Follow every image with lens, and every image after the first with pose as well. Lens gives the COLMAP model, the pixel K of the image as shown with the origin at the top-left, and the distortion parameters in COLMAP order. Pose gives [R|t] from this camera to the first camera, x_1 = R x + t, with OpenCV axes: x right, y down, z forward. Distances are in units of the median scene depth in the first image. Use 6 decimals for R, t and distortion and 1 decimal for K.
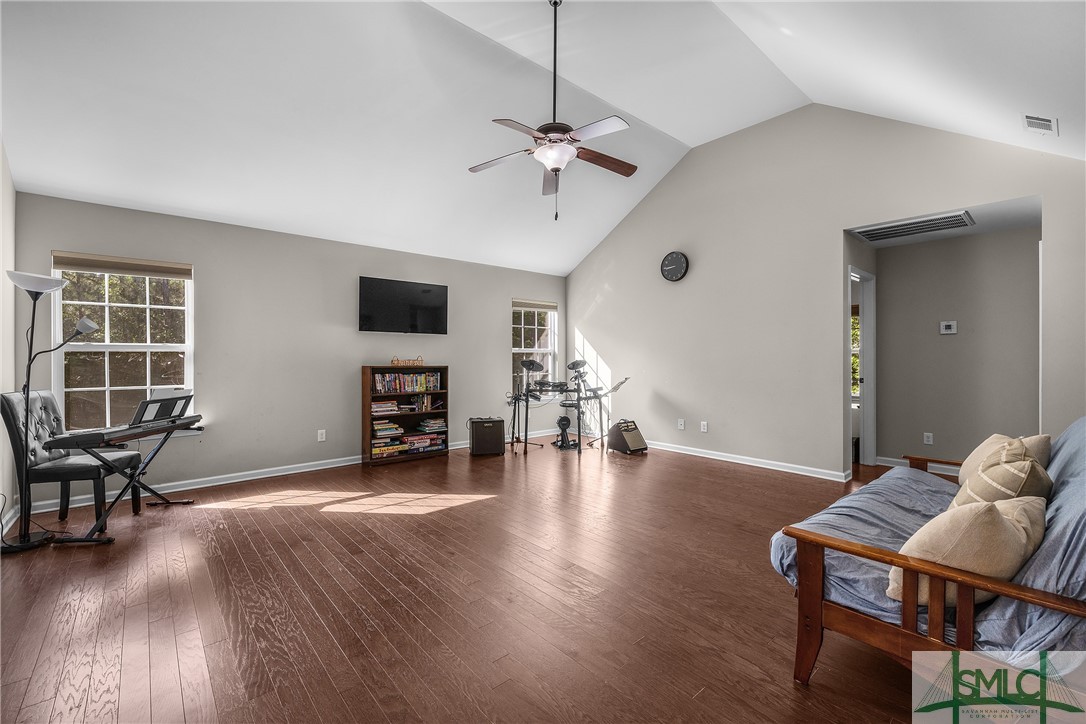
lens RADIAL K [[468.4, 0, 542.9], [0, 468.4, 359.8], [0, 0, 1]] dist [-0.002894, -0.000096]
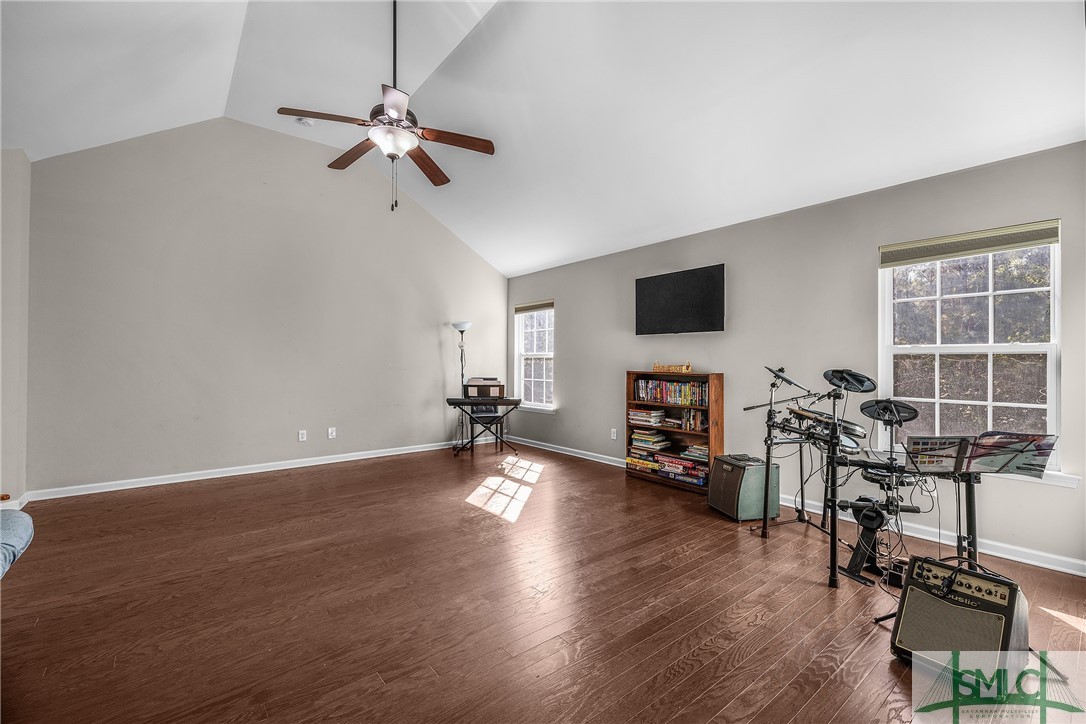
lens RADIAL K [[462.9, 0, 543.2], [0, 462.9, 360.8], [0, 0, 1]] dist [0.005337, 0.001186]
pose [[-0.044449, 0.003425, -0.999006, 0.564517], [-0.002738, 0.999990, 0.003550, -0.010869], [0.999008, 0.002893, -0.044439, 0.819551]]
